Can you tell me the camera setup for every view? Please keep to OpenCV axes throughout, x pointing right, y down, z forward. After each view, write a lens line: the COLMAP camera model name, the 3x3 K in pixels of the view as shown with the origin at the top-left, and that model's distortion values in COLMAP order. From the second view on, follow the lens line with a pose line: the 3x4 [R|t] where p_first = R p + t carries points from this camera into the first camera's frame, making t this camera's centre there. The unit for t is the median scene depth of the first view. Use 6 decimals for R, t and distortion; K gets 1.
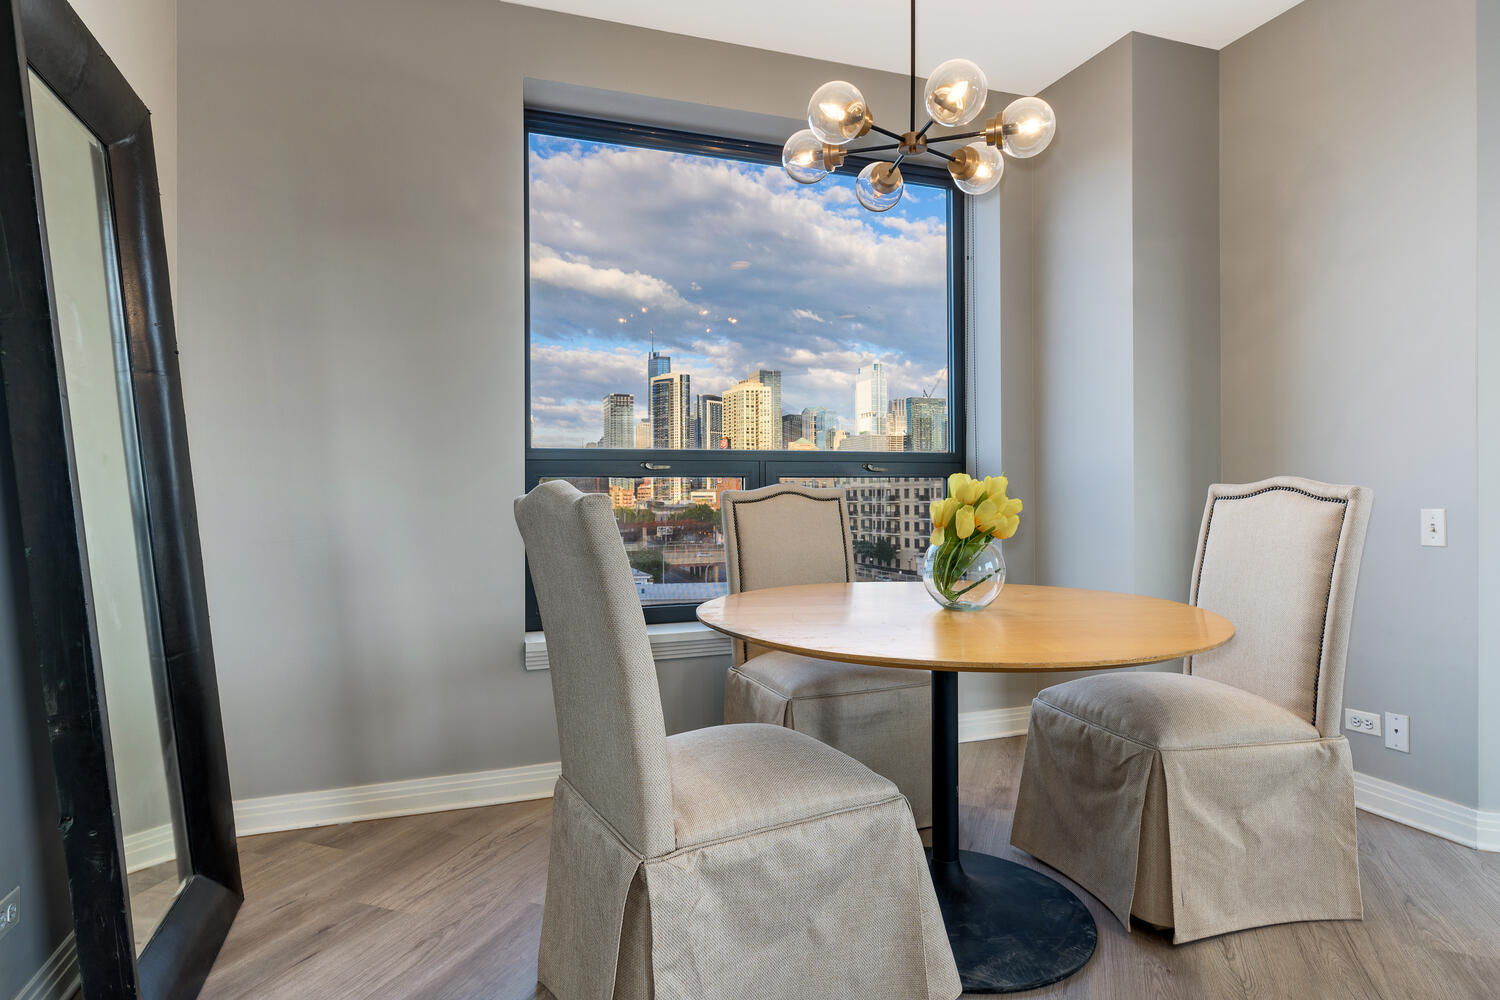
lens RADIAL K [[851.1, 0, 754.8], [0, 851.1, 507.3], [0, 0, 1]] dist [-0.018806, -0.000442]
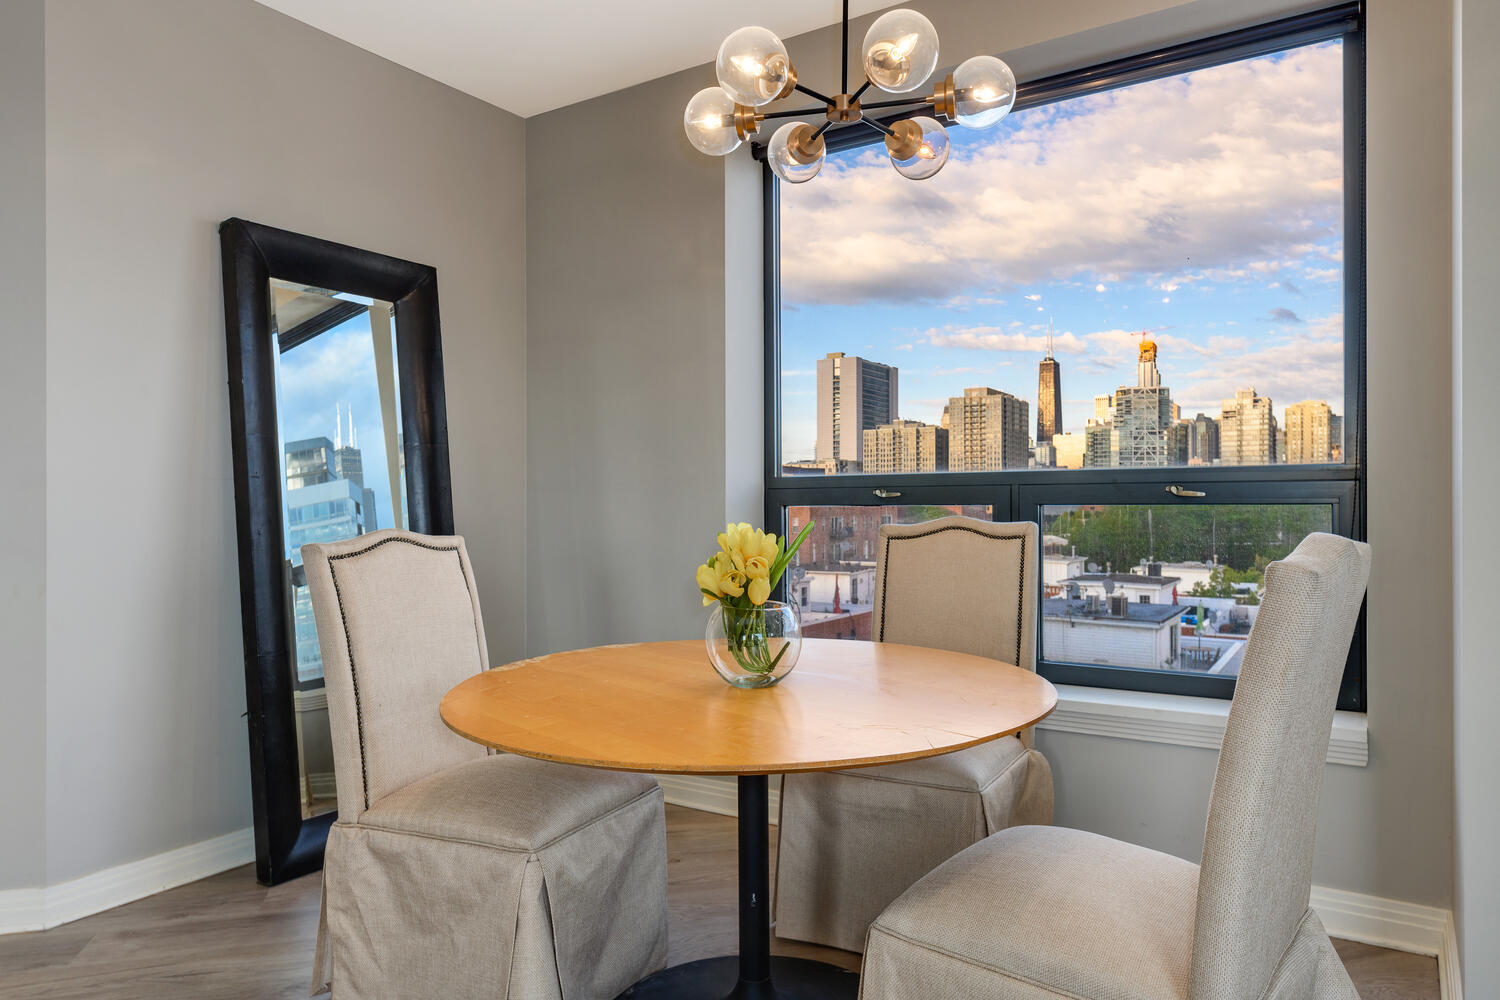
lens RADIAL K [[1008.2, 0, 740.2], [0, 1008.2, 506.1], [0, 0, 1]] dist [-0.011378, -0.003939]
pose [[0.608146, 0.012301, -0.793730, 1.070215], [-0.012944, 0.999901, 0.005579, -0.062517], [0.793719, 0.006881, 0.608245, 0.402573]]
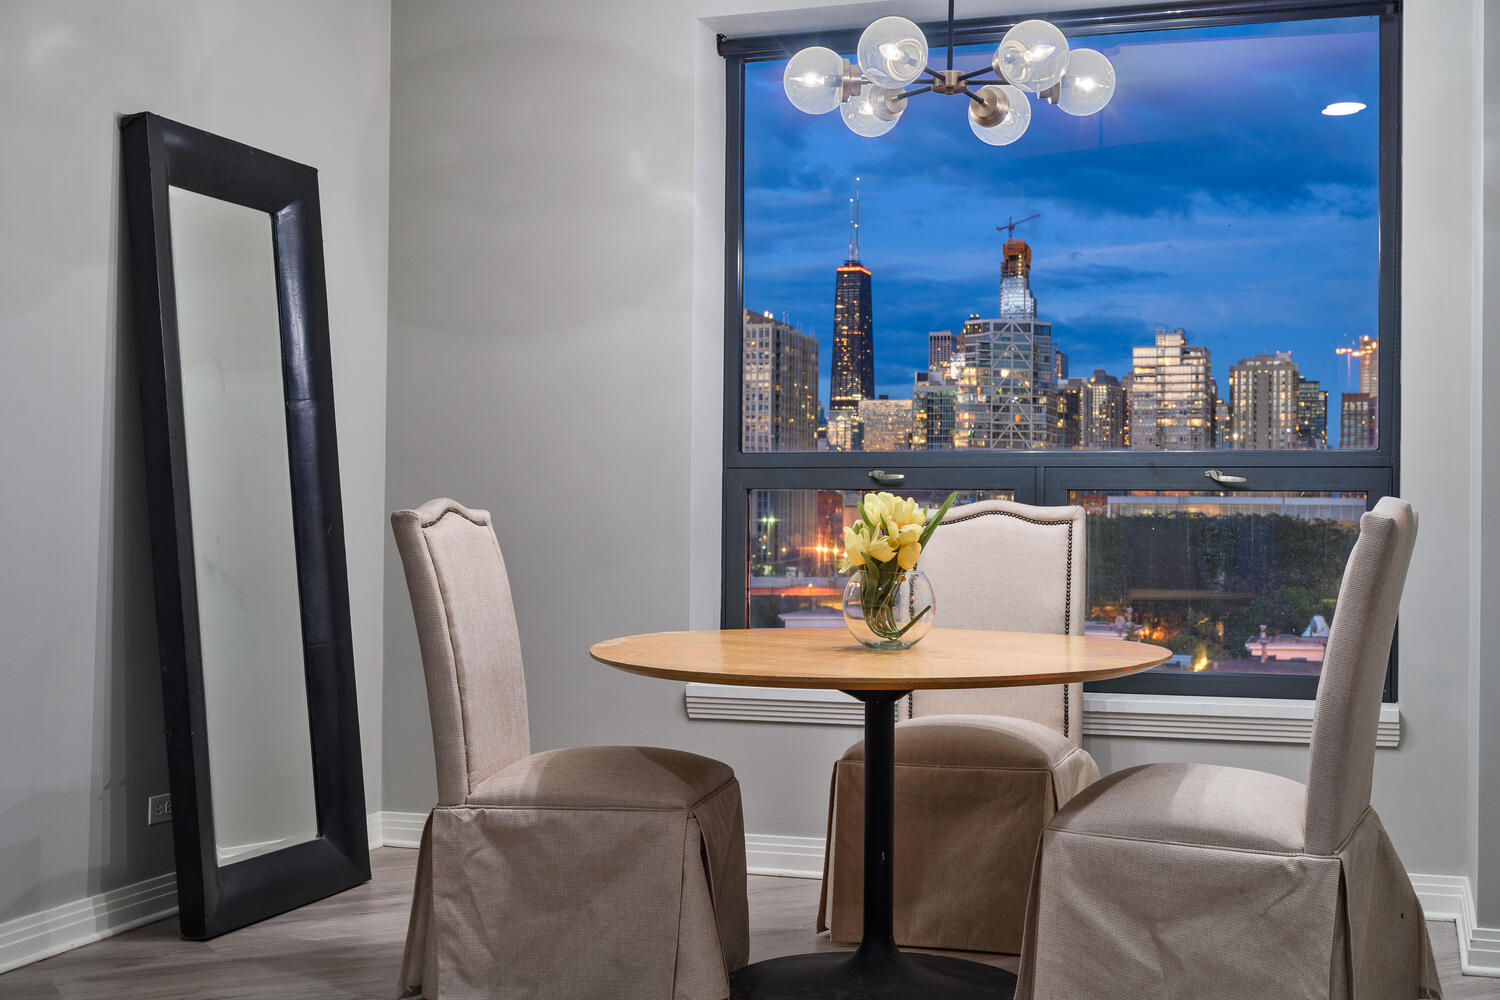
lens RADIAL K [[1868.0, 0, 759.9], [0, 1868.0, 500.3], [0, 0, 1]] dist [-0.066039, 0.000000]
pose [[0.785625, 0.013976, -0.618545, 1.380195], [-0.026015, 0.999607, -0.010457, -0.006378], [0.618155, 0.024307, 0.785680, -0.607450]]
